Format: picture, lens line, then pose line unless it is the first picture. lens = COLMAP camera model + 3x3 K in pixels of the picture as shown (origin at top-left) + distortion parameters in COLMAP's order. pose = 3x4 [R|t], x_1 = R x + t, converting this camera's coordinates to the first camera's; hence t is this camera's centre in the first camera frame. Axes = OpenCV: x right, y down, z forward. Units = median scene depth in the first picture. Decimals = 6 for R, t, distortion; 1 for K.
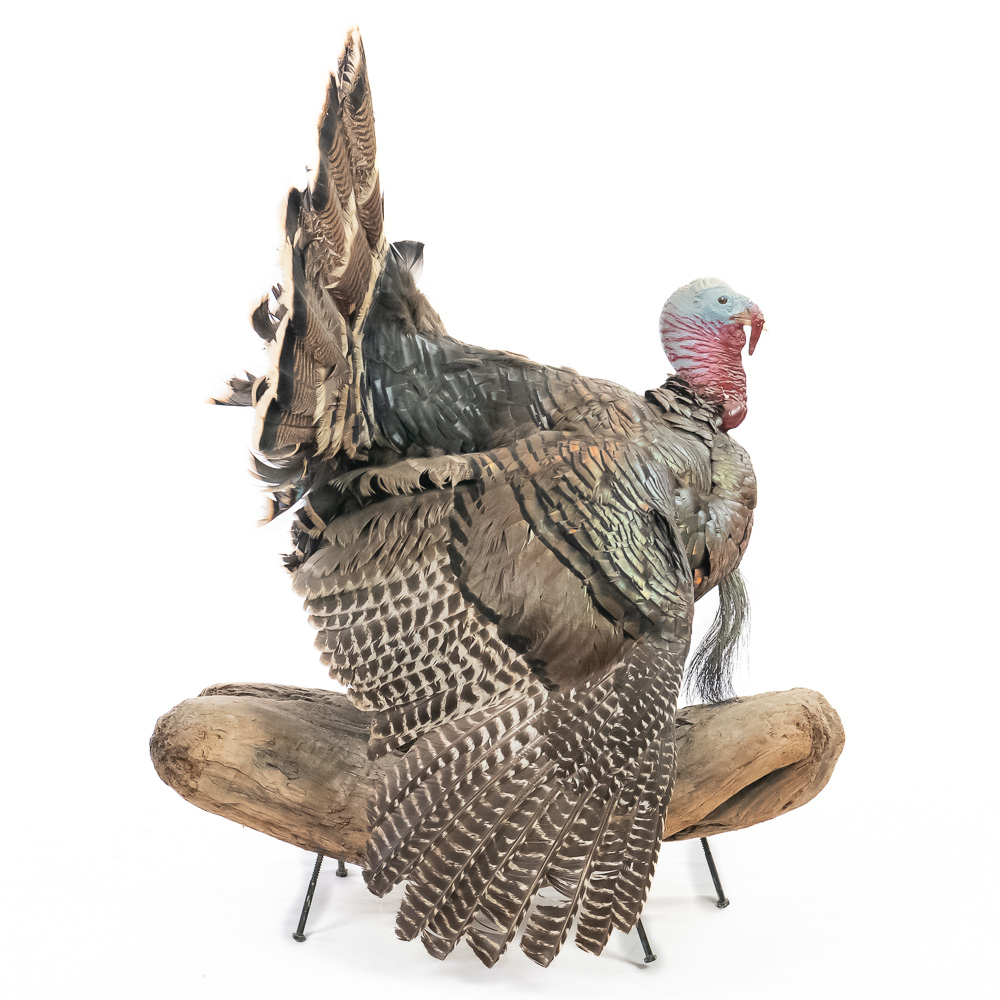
lens RADIAL K [[3069.8, 0, 500.0], [0, 3069.8, 500.0], [0, 0, 1]] dist [-0.051334, -0.474705]
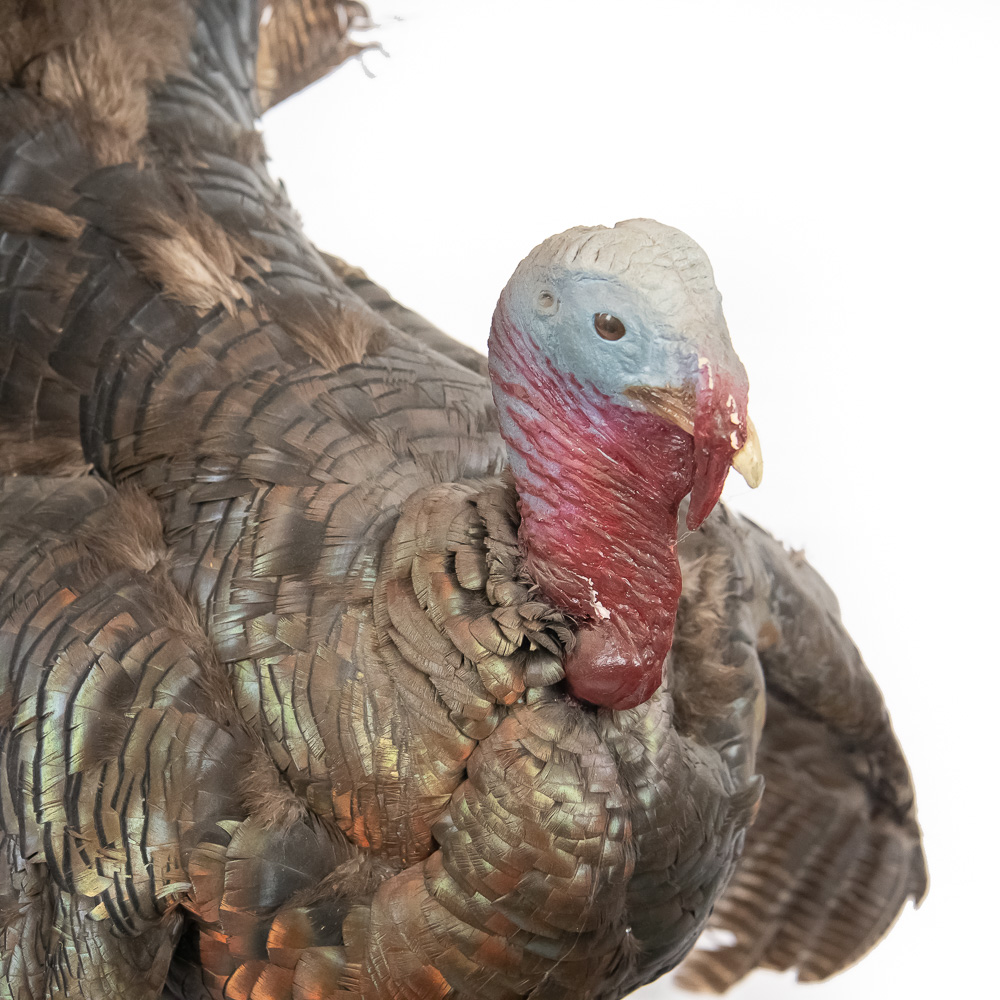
lens RADIAL K [[2274.2, 0, 500.0], [0, 2274.2, 500.0], [0, 0, 1]] dist [0.169273, 0.238427]
pose [[0.617360, 0.442541, -0.650403, 0.221696], [-0.219792, 0.890875, 0.397535, -0.139024], [0.755353, -0.102469, 0.647257, 0.883651]]
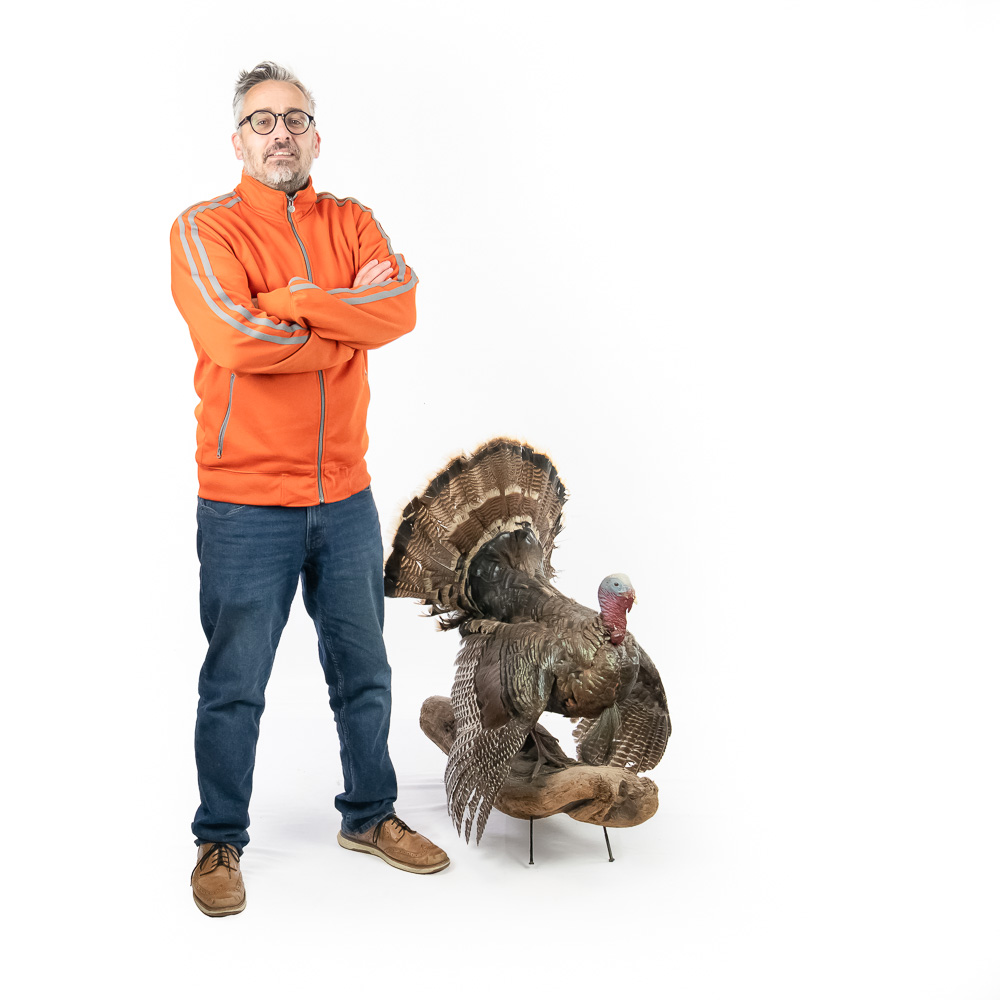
lens RADIAL K [[1481.5, 0, 500.0], [0, 1481.5, 500.0], [0, 0, 1]] dist [0.009549, 0.006463]
pose [[0.649080, 0.176536, -0.739953, 0.818961], [-0.221120, 0.974485, 0.038525, -0.151545], [0.727874, 0.138612, 0.671555, 0.231404]]
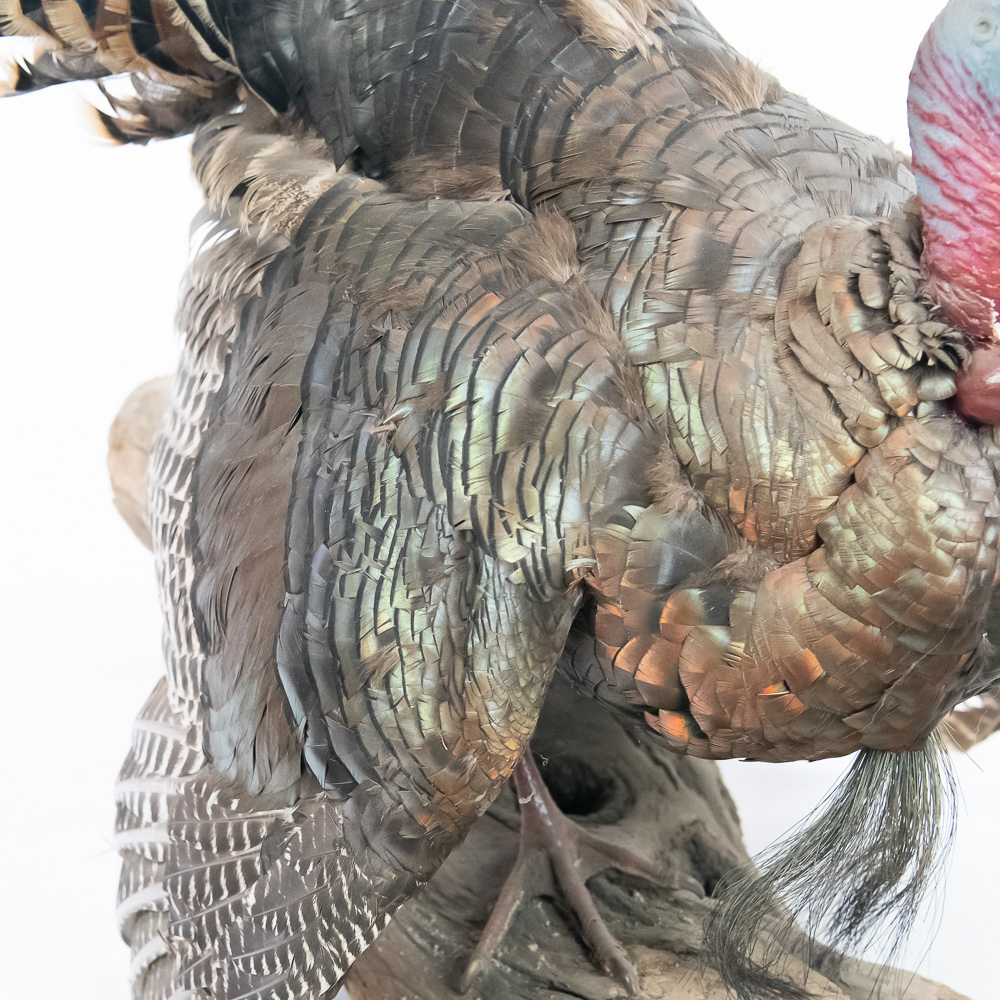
lens RADIAL K [[1975.9, 0, 500.0], [0, 1975.9, 500.0], [0, 0, 1]] dist [0.048158, -0.134794]
pose [[0.538141, 0.516549, -0.666019, 0.206297], [-0.243212, 0.851749, 0.464082, -0.109660], [0.807002, -0.087758, 0.583992, 0.867349]]
